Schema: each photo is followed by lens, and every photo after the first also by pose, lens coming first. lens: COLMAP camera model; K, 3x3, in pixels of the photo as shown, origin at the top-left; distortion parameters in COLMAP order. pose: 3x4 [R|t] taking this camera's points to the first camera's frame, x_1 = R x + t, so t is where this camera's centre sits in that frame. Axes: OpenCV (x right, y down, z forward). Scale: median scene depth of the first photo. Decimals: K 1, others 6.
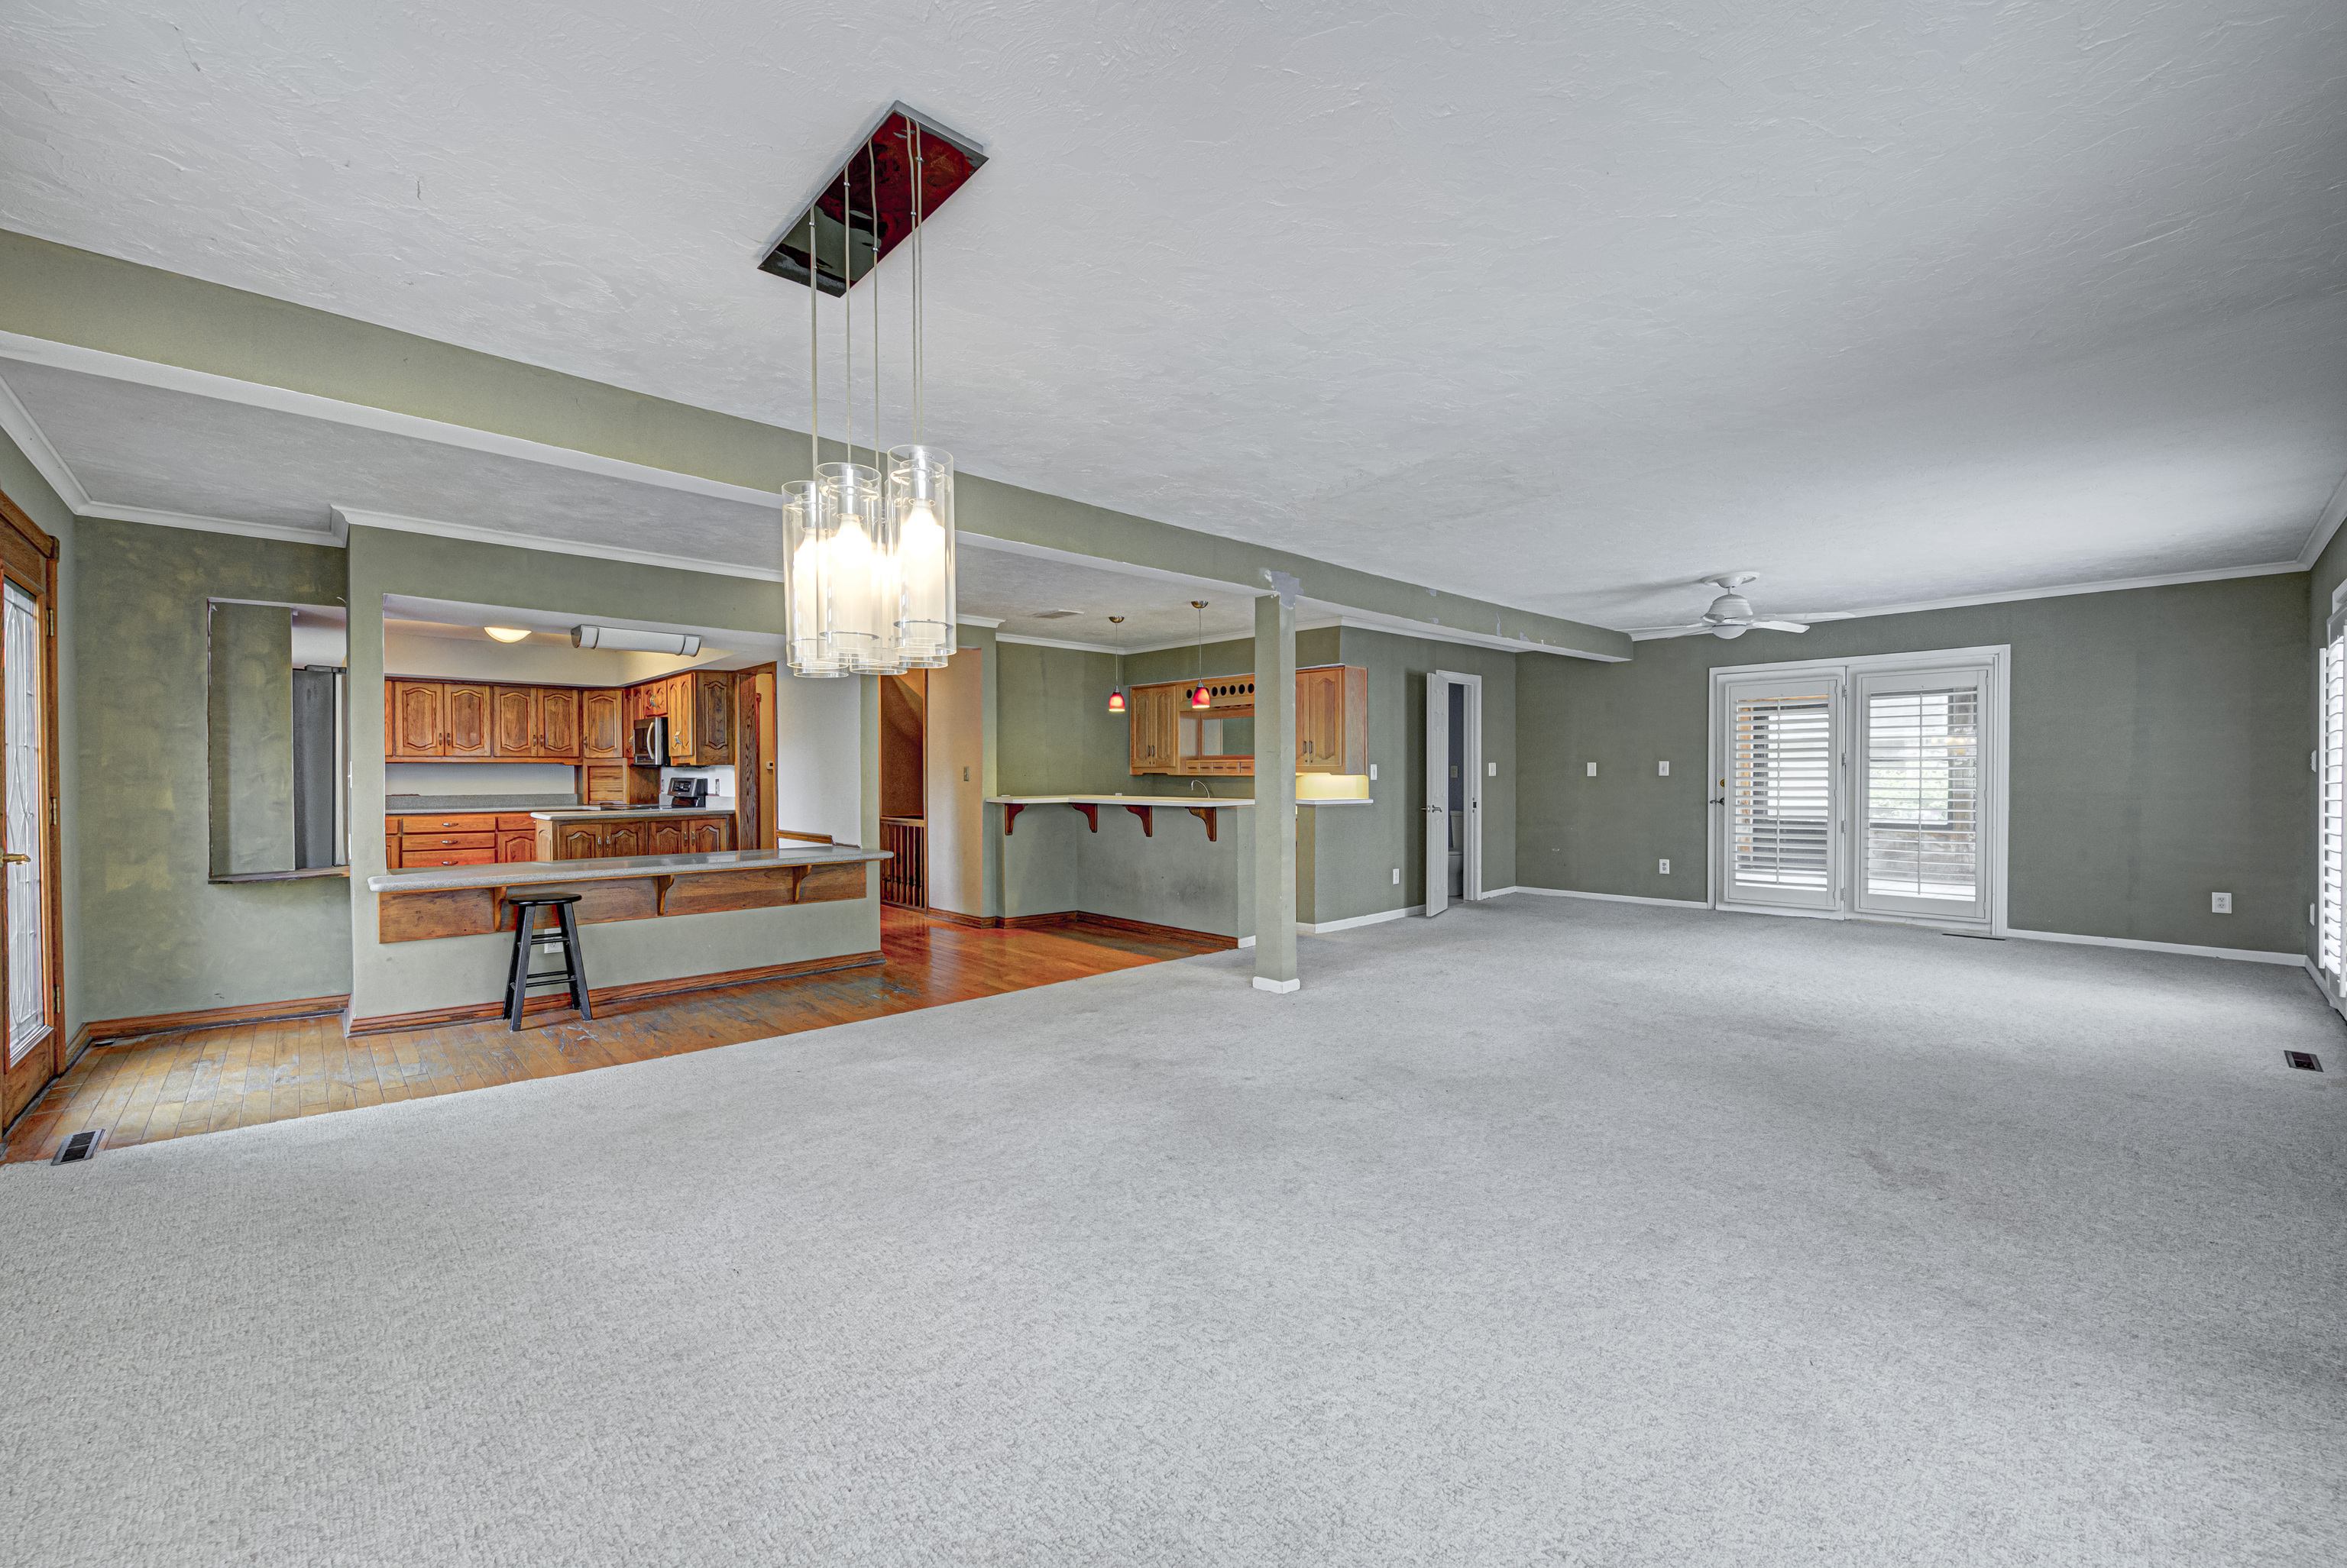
lens RADIAL K [[931.0, 0, 1177.3], [0, 931.0, 781.2], [0, 0, 1]] dist [-0.000351, -0.001905]
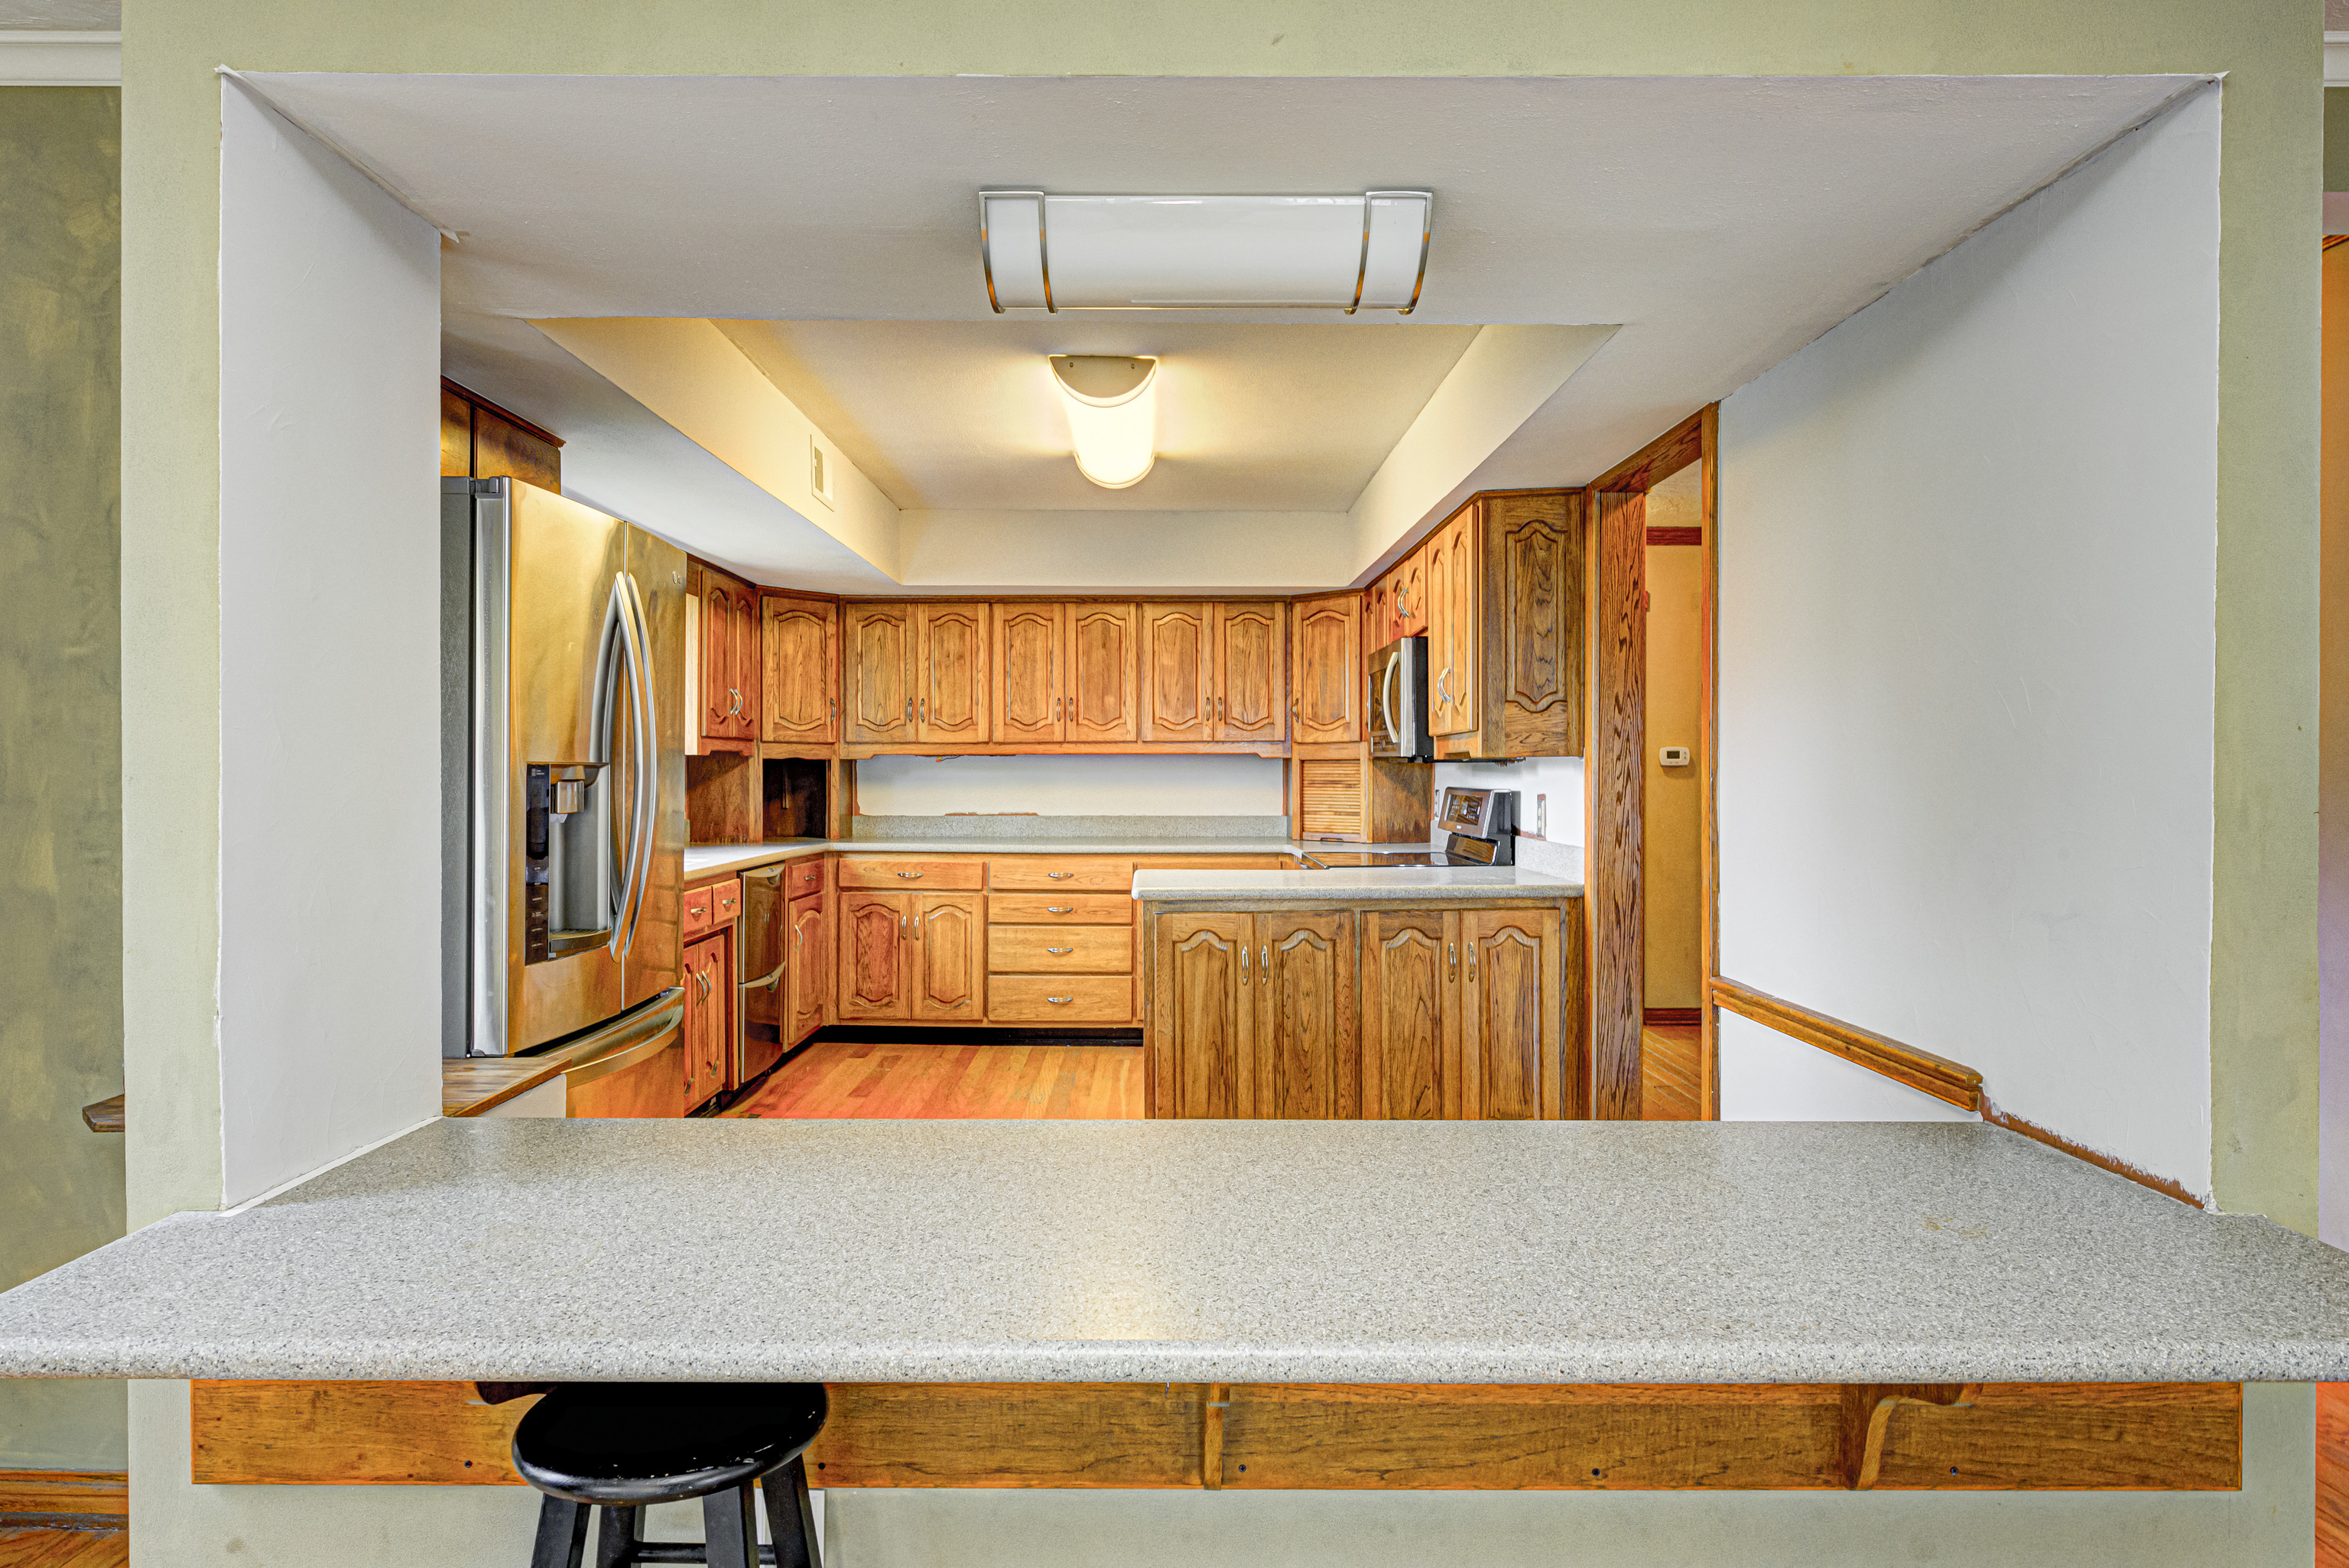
lens RADIAL K [[1379.5, 0, 1165.3], [0, 1379.5, 776.1], [0, 0, 1]] dist [0.003247, 0.000019]
pose [[0.731189, 0.004744, -0.682158, -0.213631], [-0.006538, 0.999979, -0.000054, -0.008012], [0.682143, 0.004500, 0.731205, 0.463372]]
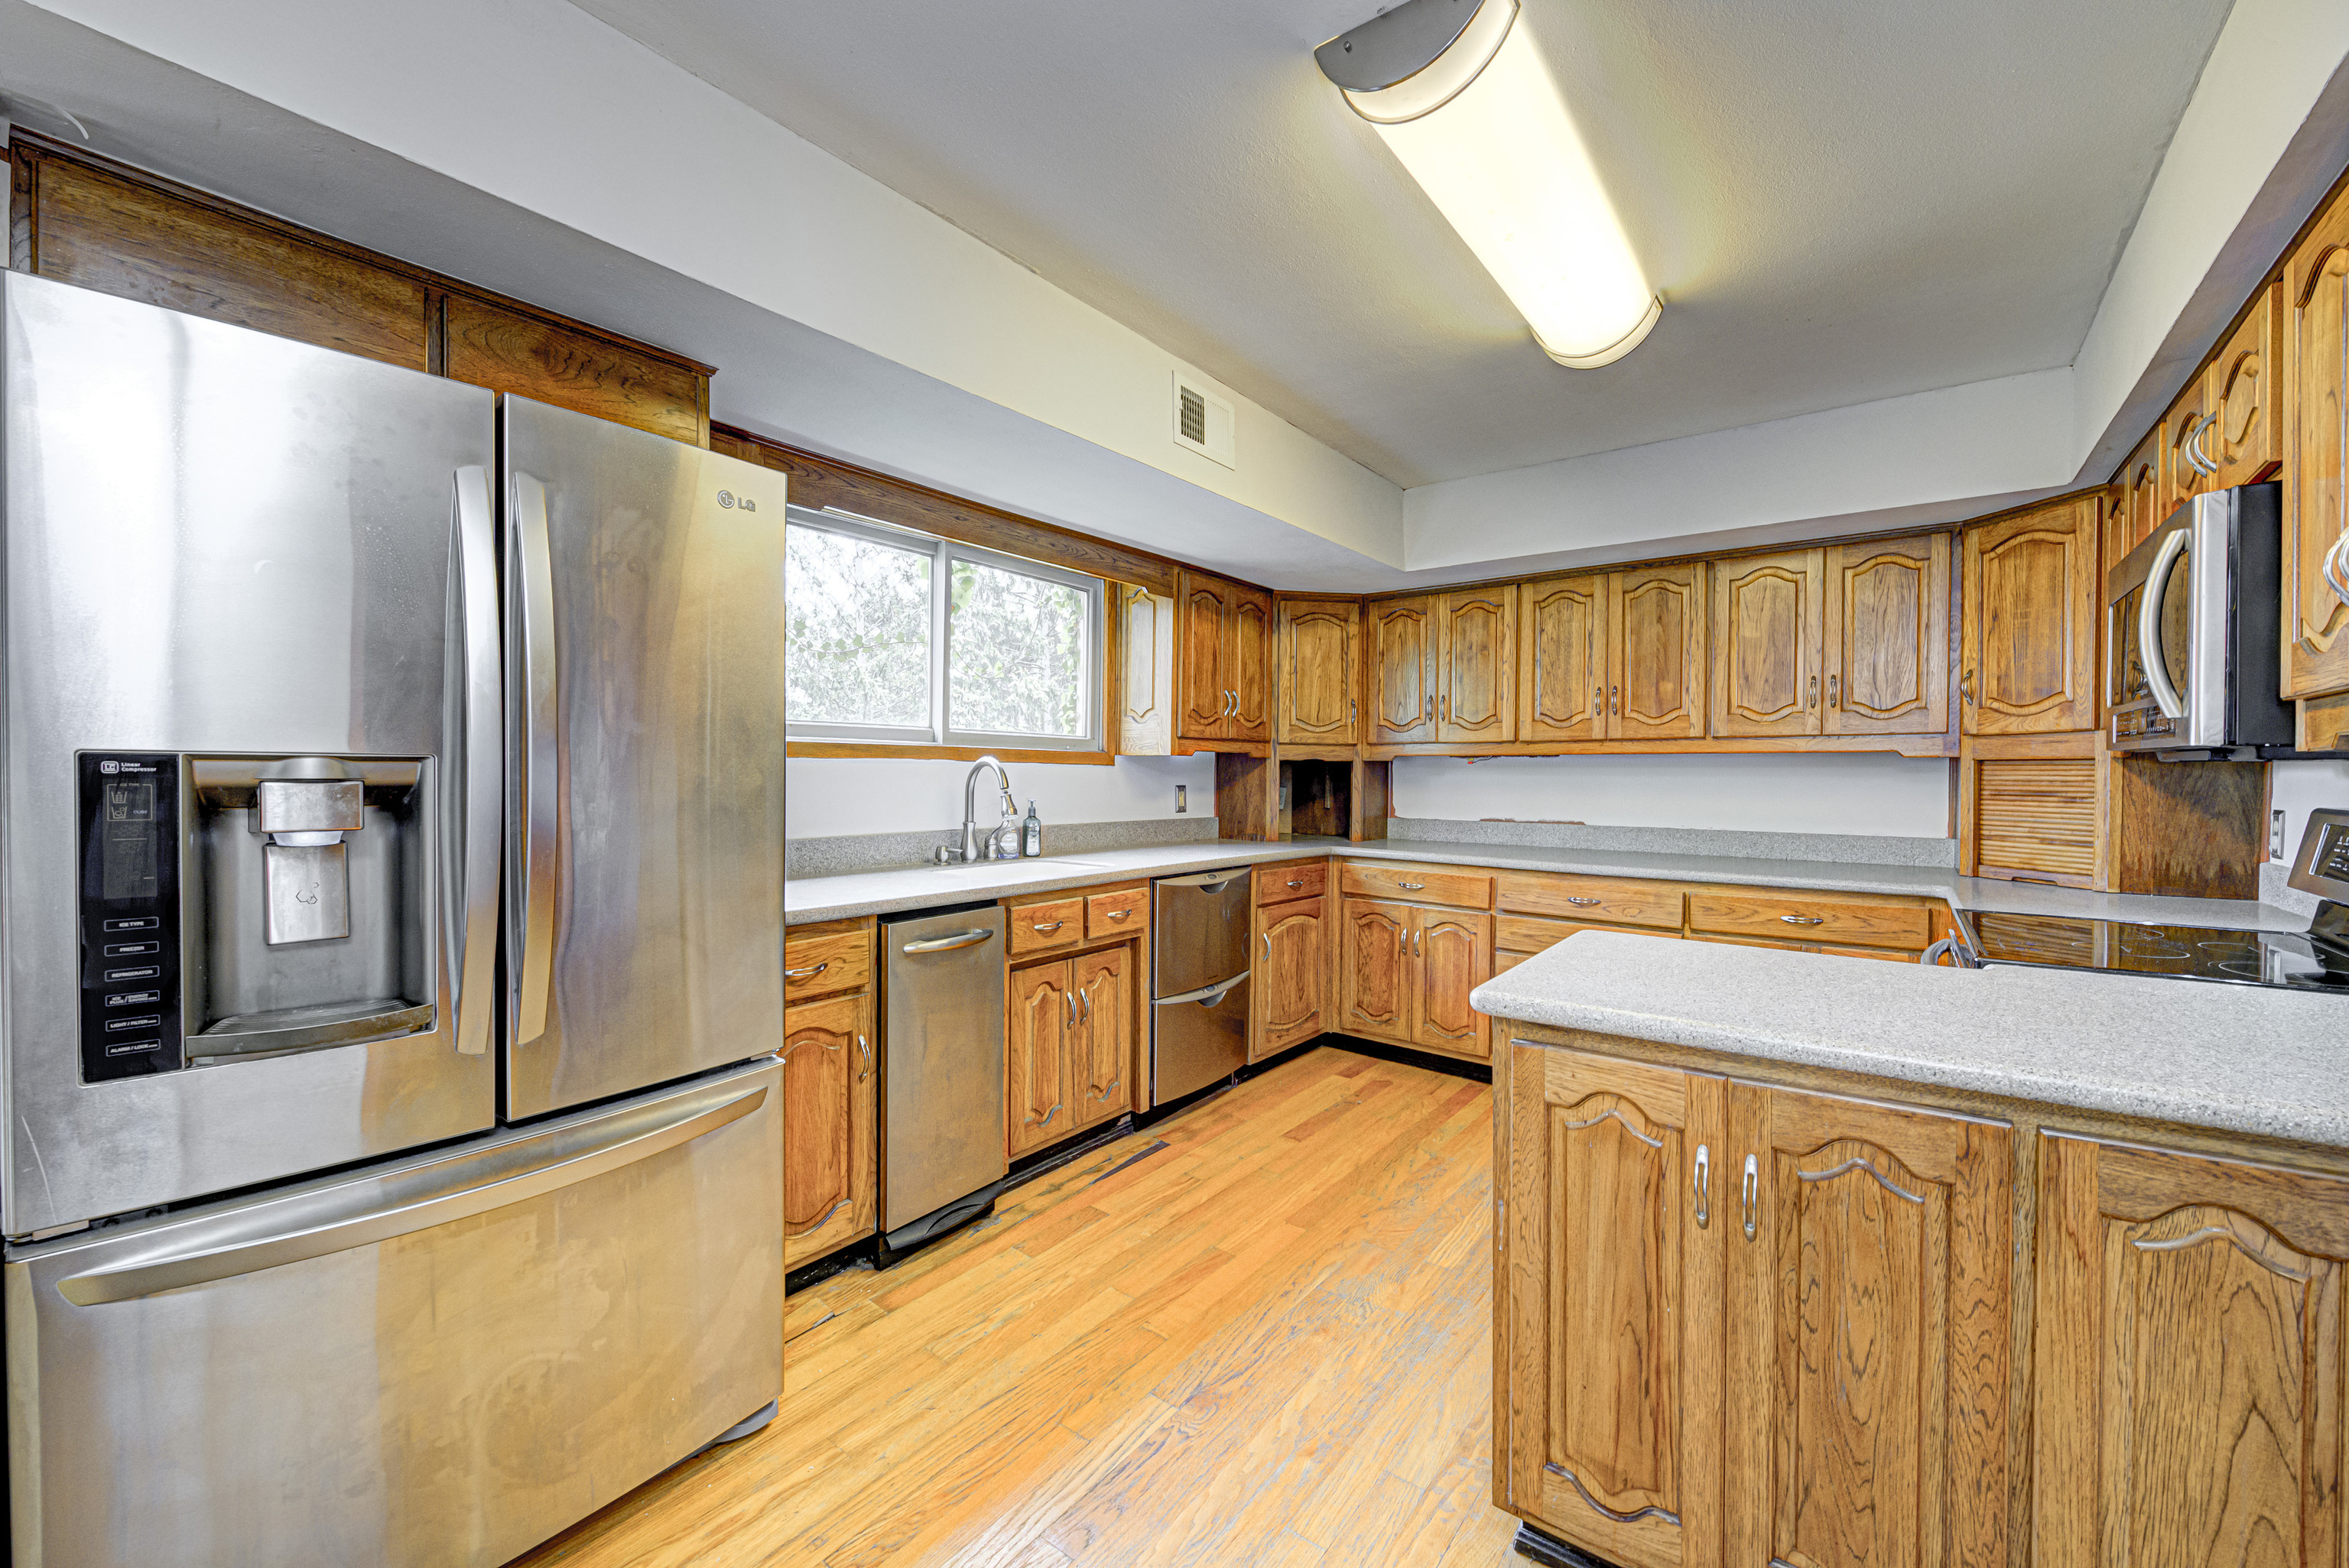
lens RADIAL K [[931.9, 0, 1170.3], [0, 931.9, 784.3], [0, 0, 1]] dist [-0.000351, -0.001905]
pose [[0.158737, 0.017057, -0.987174, -0.379298], [-0.012519, 0.999805, 0.015262, -0.009769], [0.987242, 0.009936, 0.158920, 0.714468]]
